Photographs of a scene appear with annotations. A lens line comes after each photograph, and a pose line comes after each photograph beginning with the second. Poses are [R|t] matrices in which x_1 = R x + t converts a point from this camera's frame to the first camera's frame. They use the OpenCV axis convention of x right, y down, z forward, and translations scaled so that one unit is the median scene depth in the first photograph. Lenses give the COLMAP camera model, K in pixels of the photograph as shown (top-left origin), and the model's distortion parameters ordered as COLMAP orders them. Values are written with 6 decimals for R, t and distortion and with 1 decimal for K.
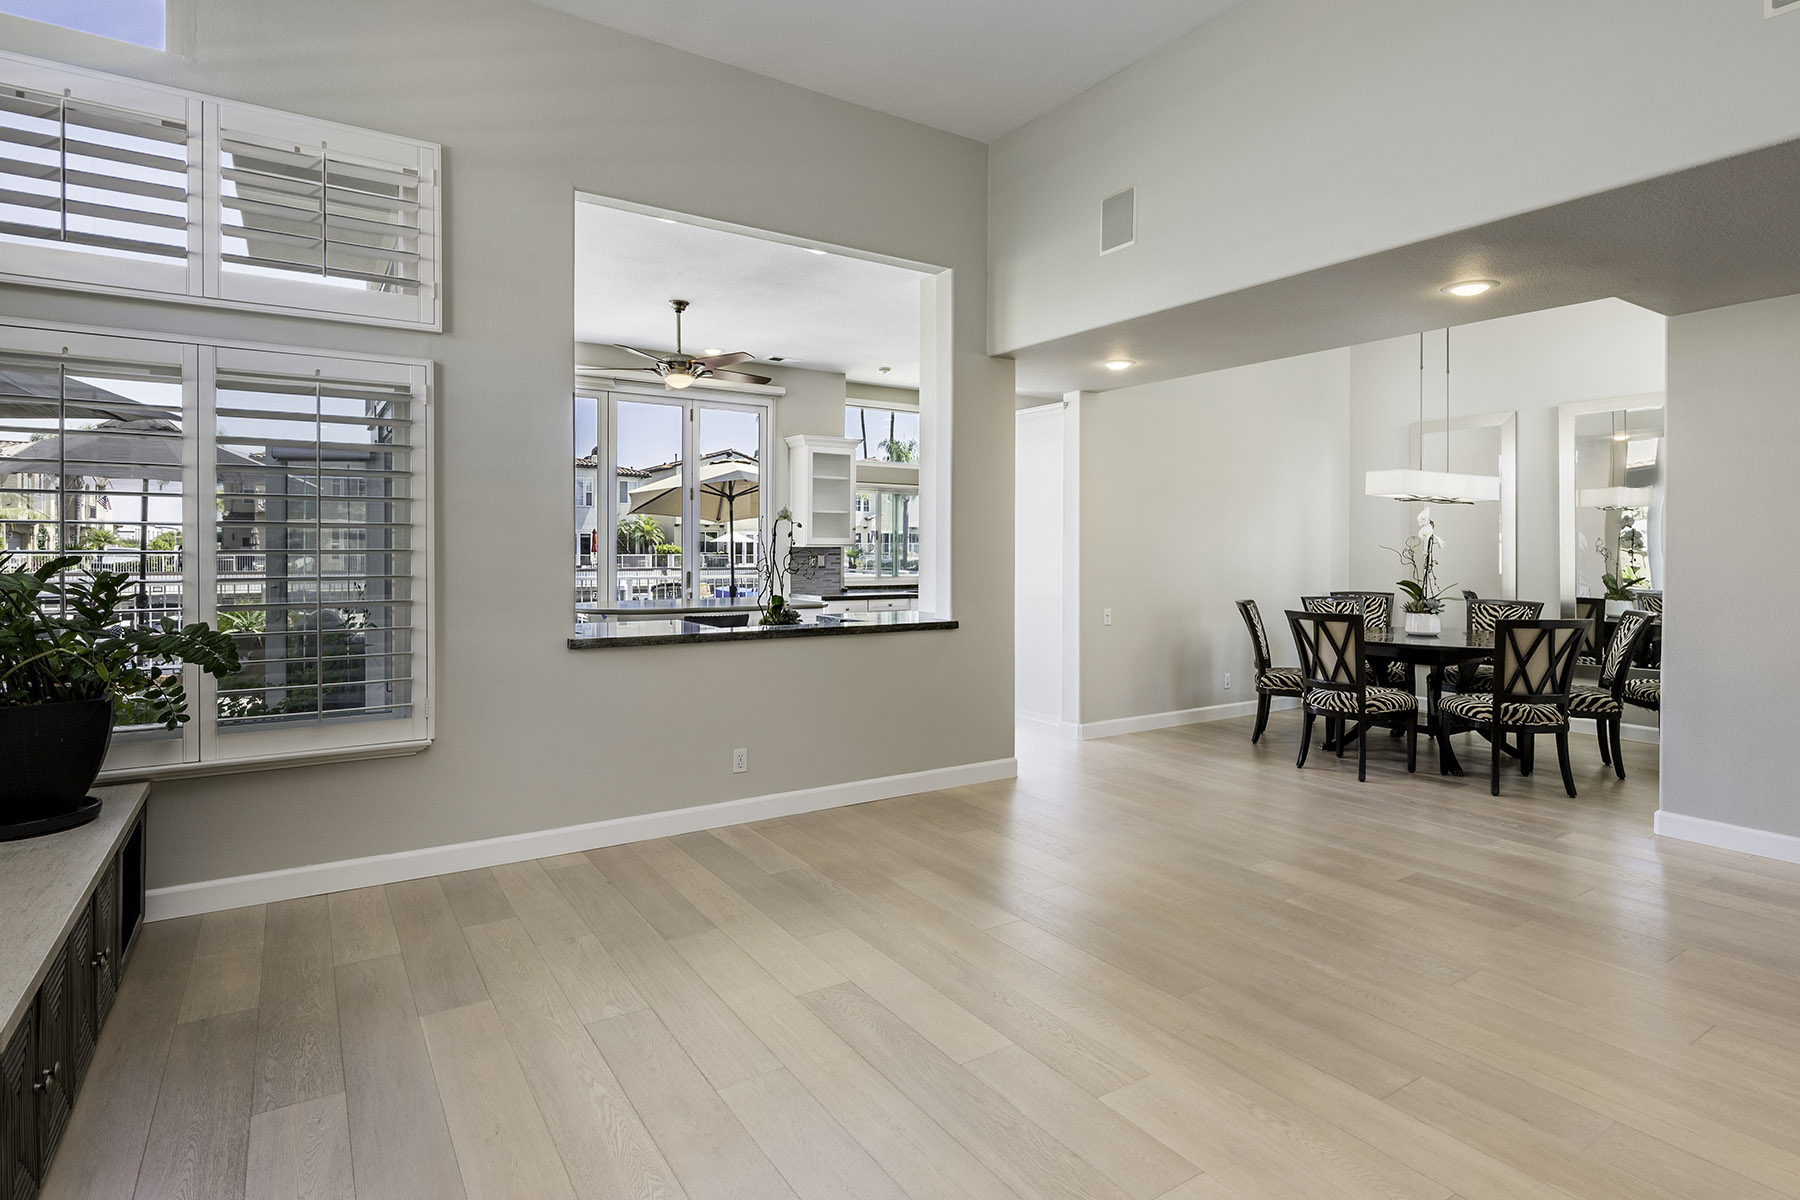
lens RADIAL K [[921.4, 0, 900.1], [0, 921.4, 552.7], [0, 0, 1]] dist [0.000249, 0.000371]
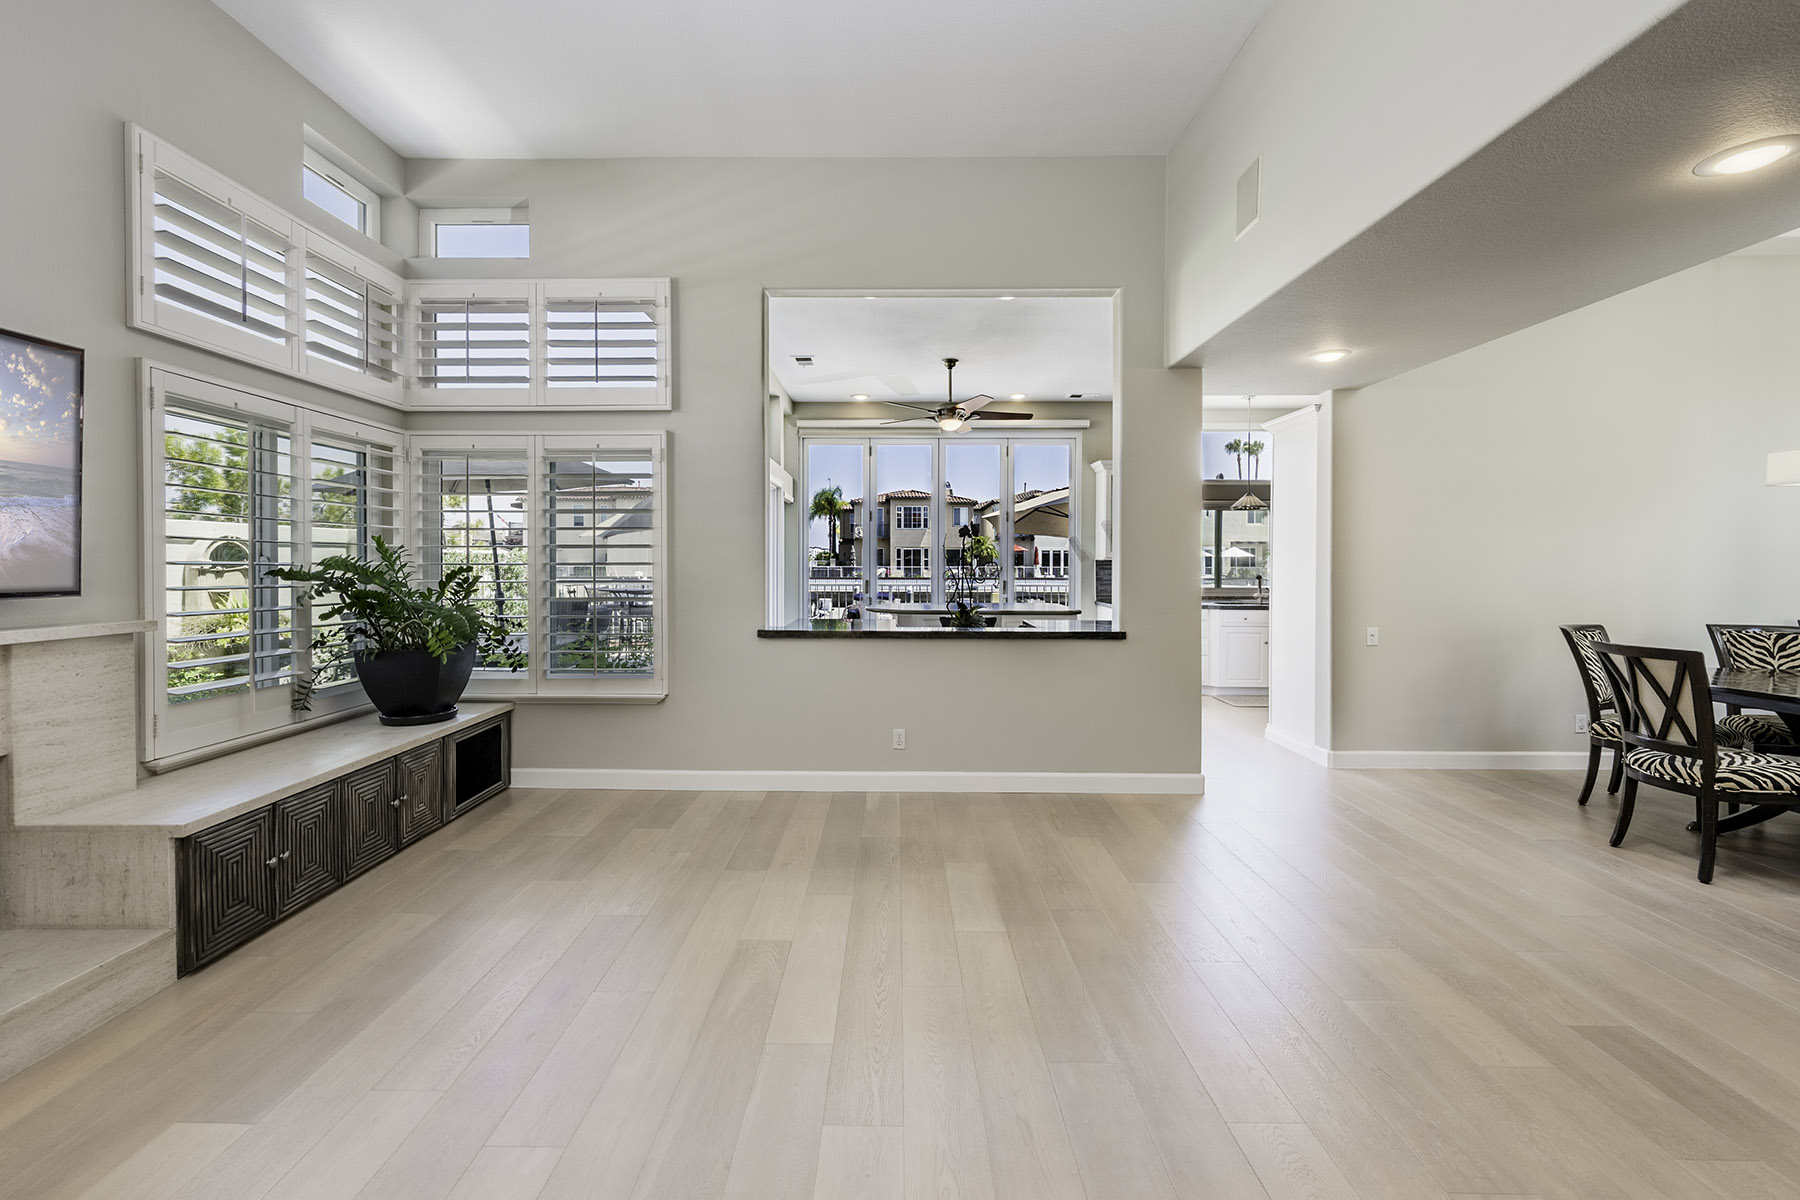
lens RADIAL K [[743.9, 0, 890.9], [0, 743.9, 567.8], [0, 0, 1]] dist [0.000289, 0.000240]
pose [[0.830006, 0.002879, -0.557746, 0.349048], [-0.001531, 0.999995, 0.002885, 0.001417], [0.557752, -0.001541, 0.830006, 0.192548]]
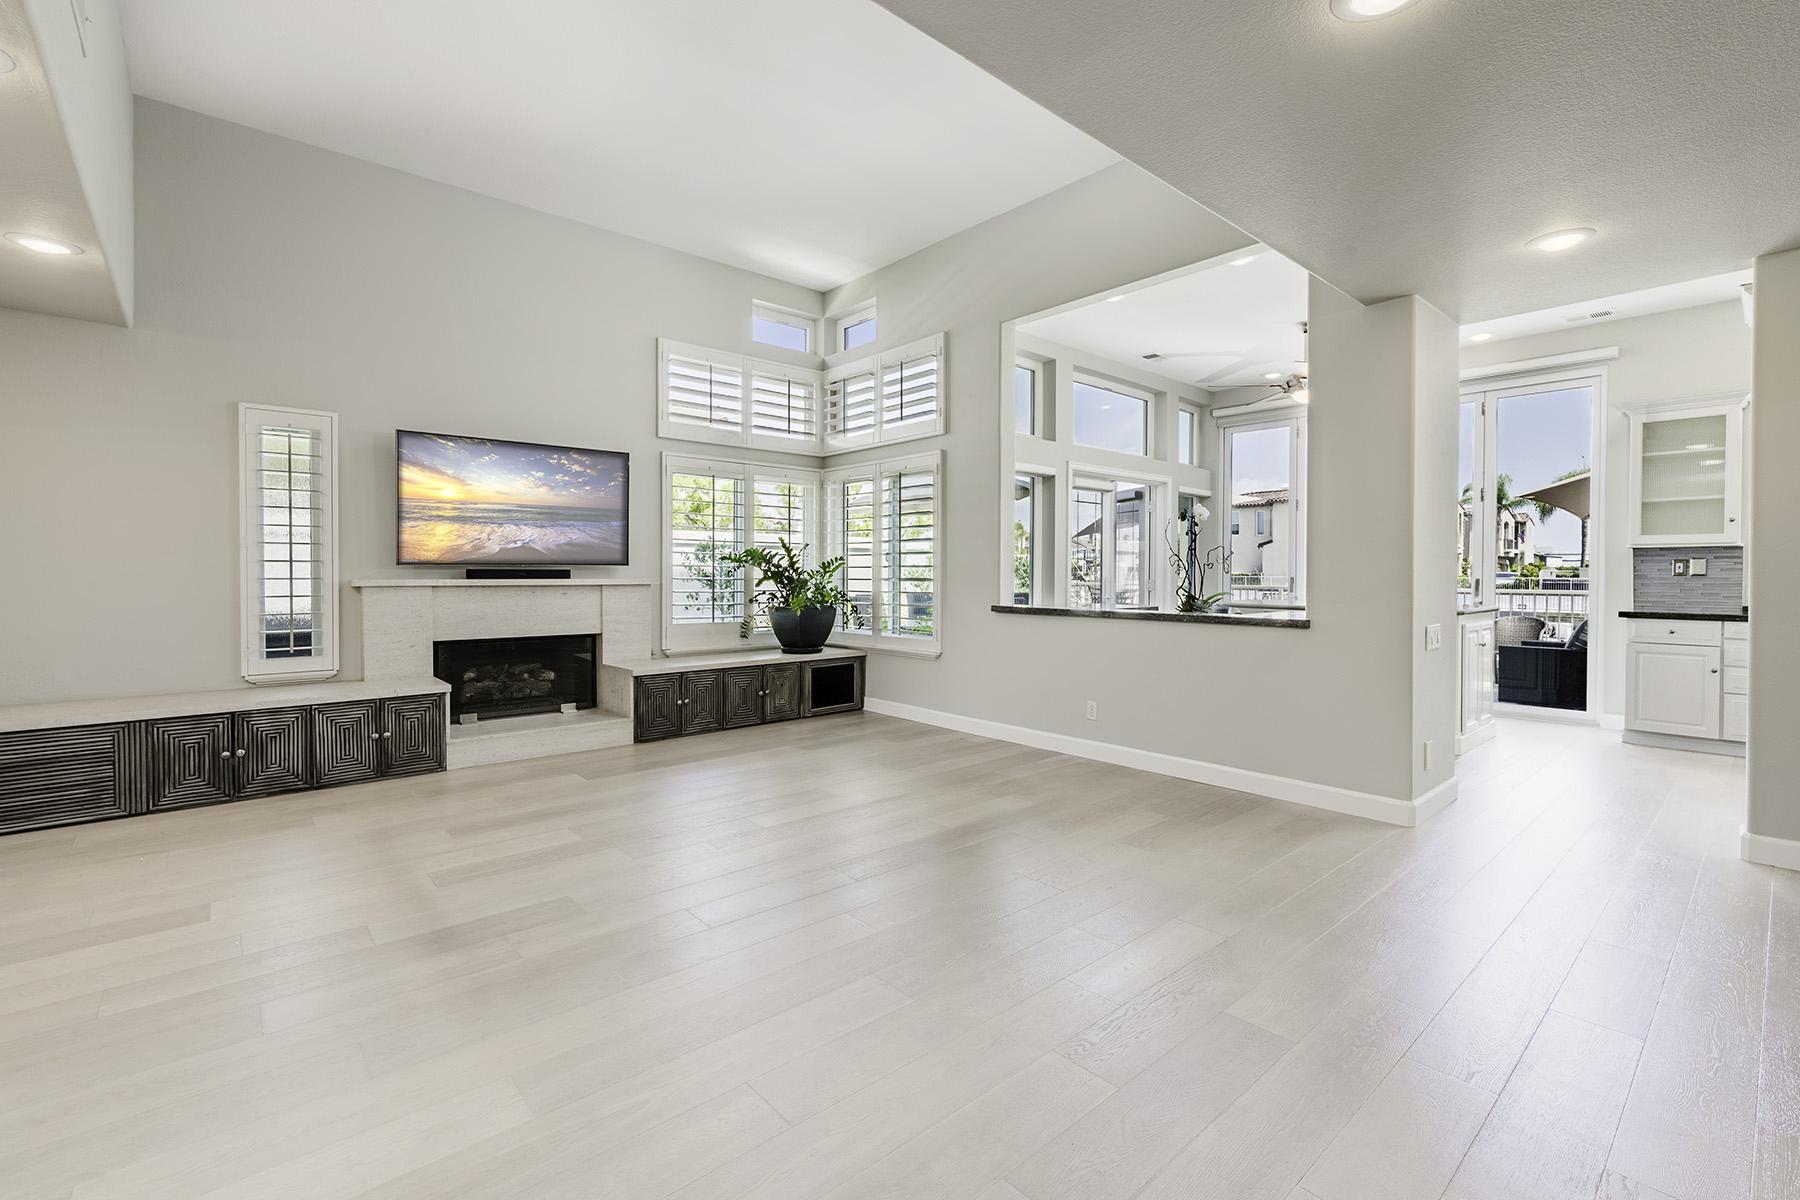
lens RADIAL K [[793.1, 0, 900.2], [0, 793.1, 581.1], [0, 0, 1]] dist [0.001373, -0.000054]
pose [[0.142037, 0.006823, -0.989838, 0.873221], [-0.005905, 0.999964, 0.006045, 0.039248], [0.989844, 0.004986, 0.142072, 0.567756]]
